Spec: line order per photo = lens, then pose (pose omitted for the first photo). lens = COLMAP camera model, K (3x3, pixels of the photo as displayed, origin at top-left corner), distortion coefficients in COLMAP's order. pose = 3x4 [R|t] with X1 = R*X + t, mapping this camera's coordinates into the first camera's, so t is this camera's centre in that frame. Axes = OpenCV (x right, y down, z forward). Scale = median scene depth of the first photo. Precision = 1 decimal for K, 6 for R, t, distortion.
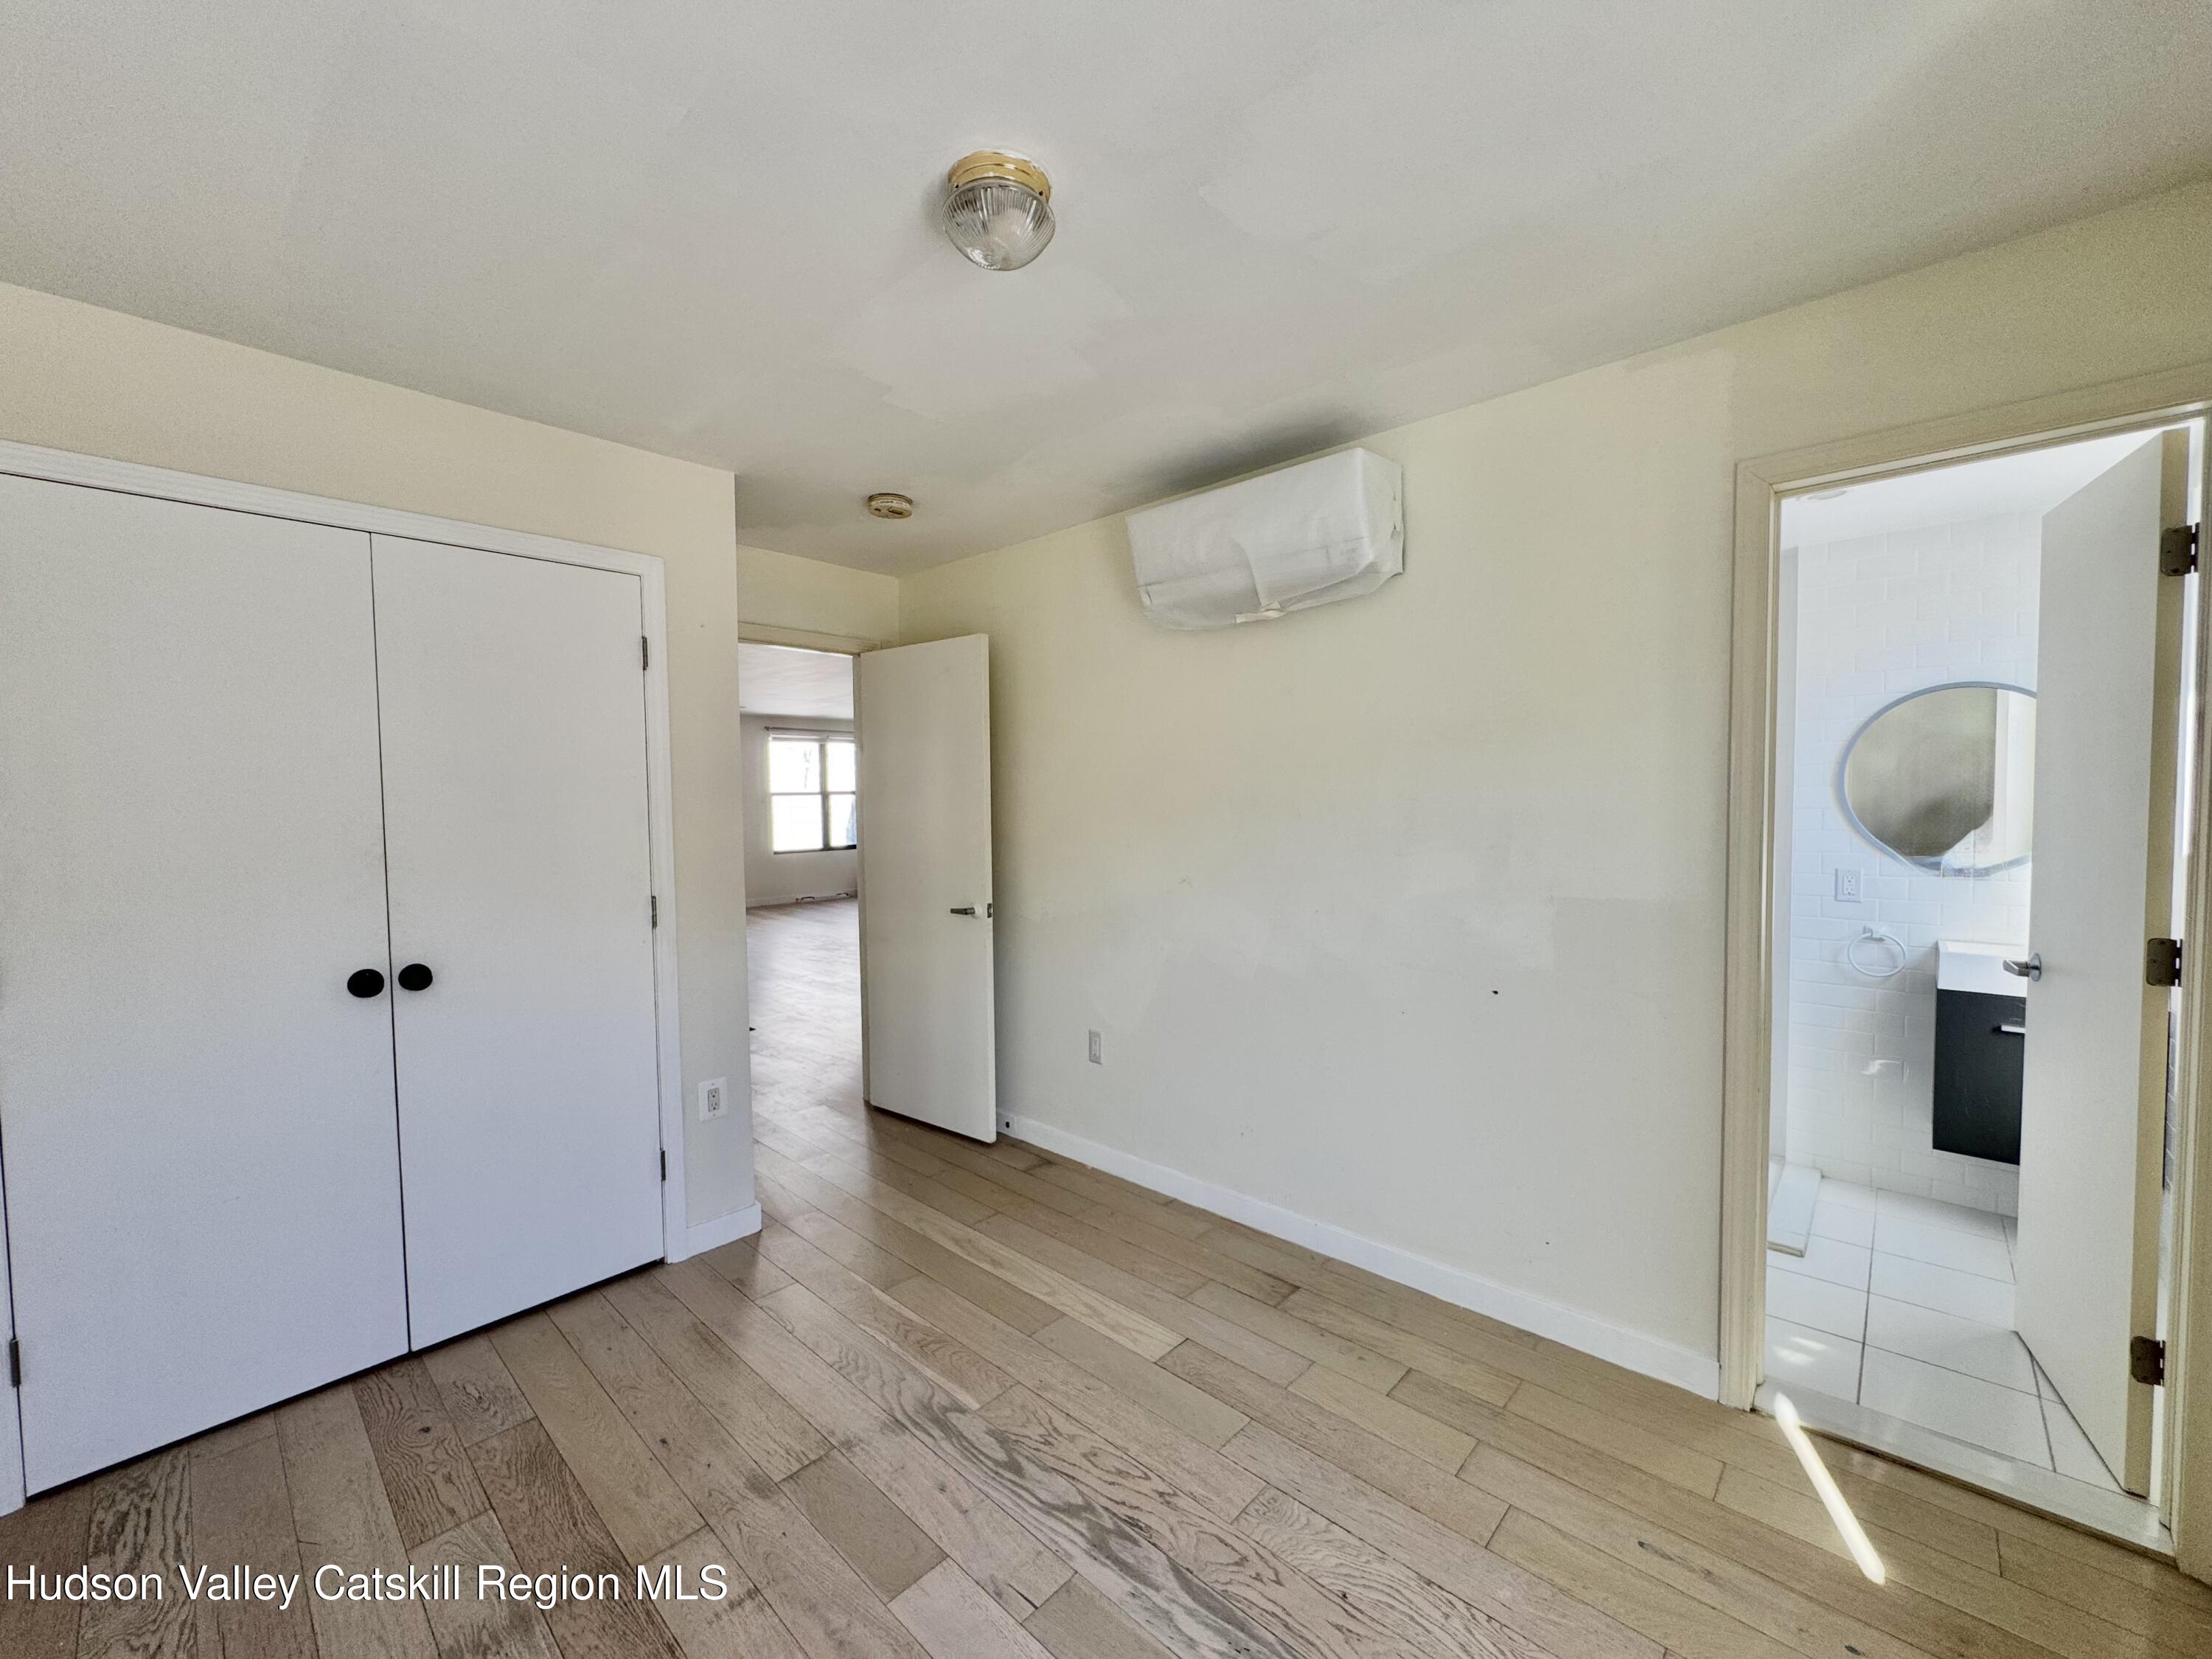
lens RADIAL K [[879.2, 0, 1104.6], [0, 879.2, 832.2], [0, 0, 1]] dist [-0.004372, 0.000987]
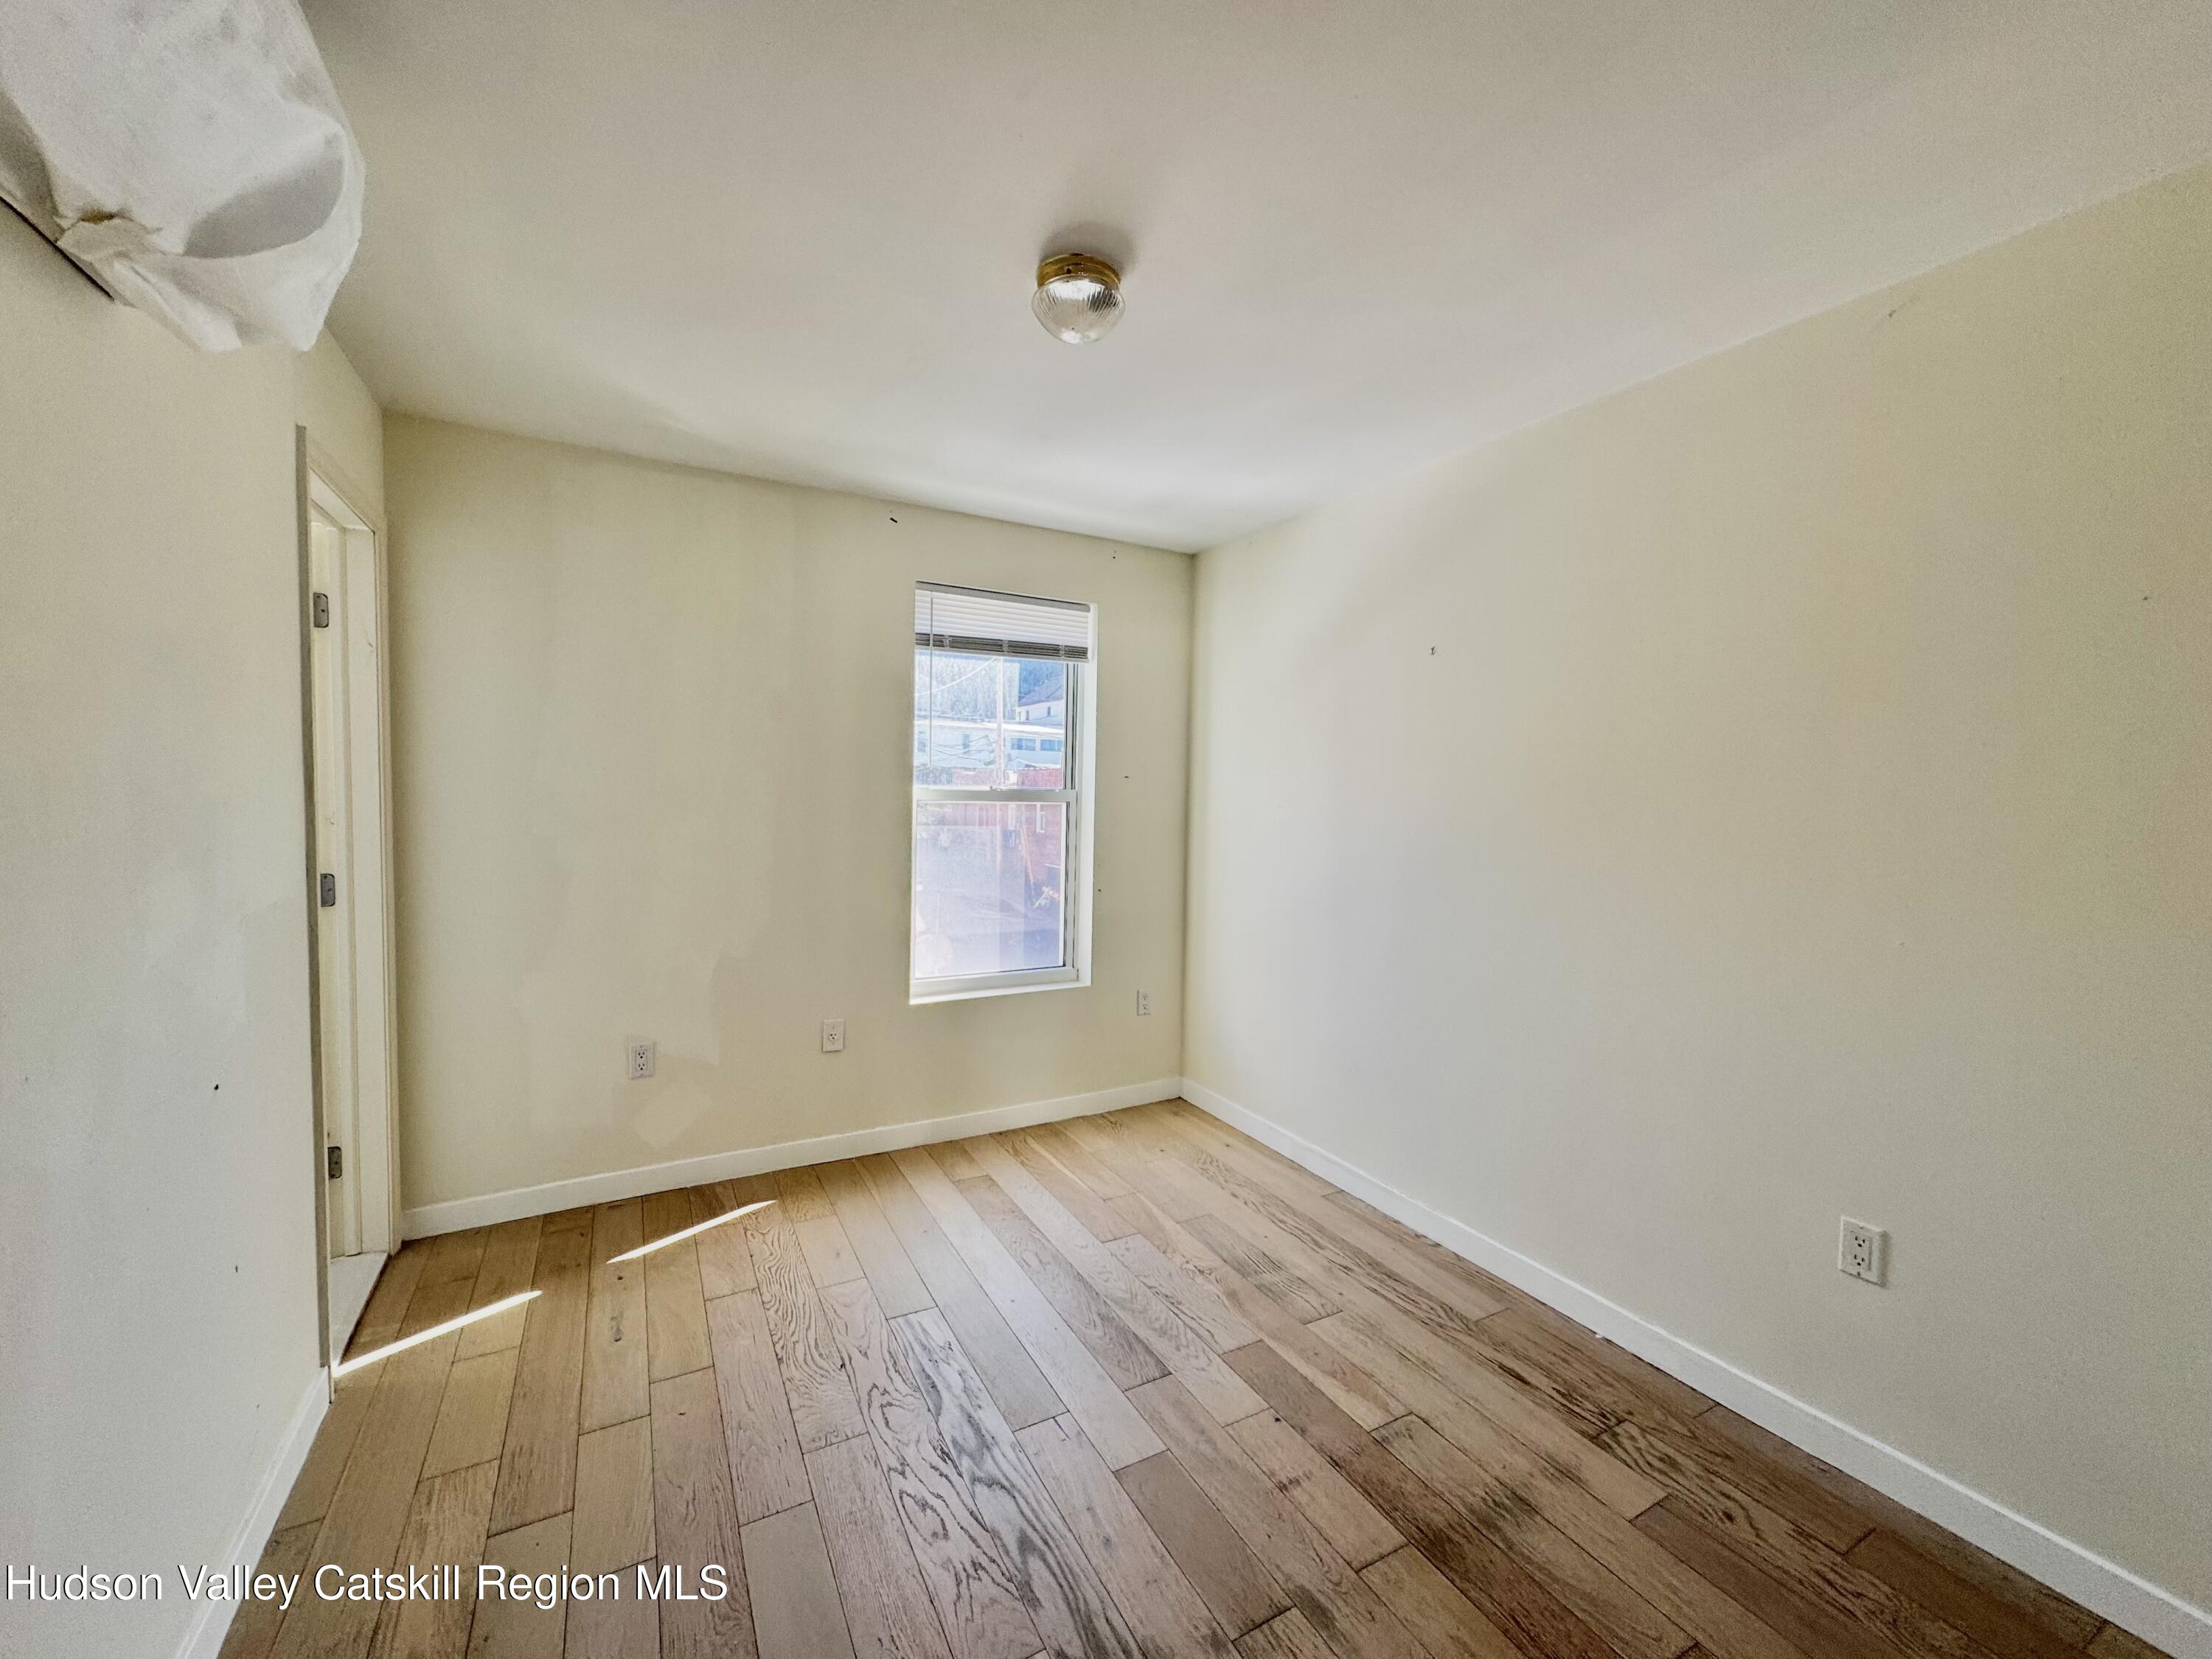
lens RADIAL K [[879.2, 0, 1104.8], [0, 879.2, 826.9], [0, 0, 1]] dist [-0.004372, 0.000987]
pose [[-0.949650, -0.023291, 0.312446, -0.452762], [0.000554, 0.997107, 0.076010, -0.062134], [-0.313312, 0.072356, -0.946890, 1.822733]]
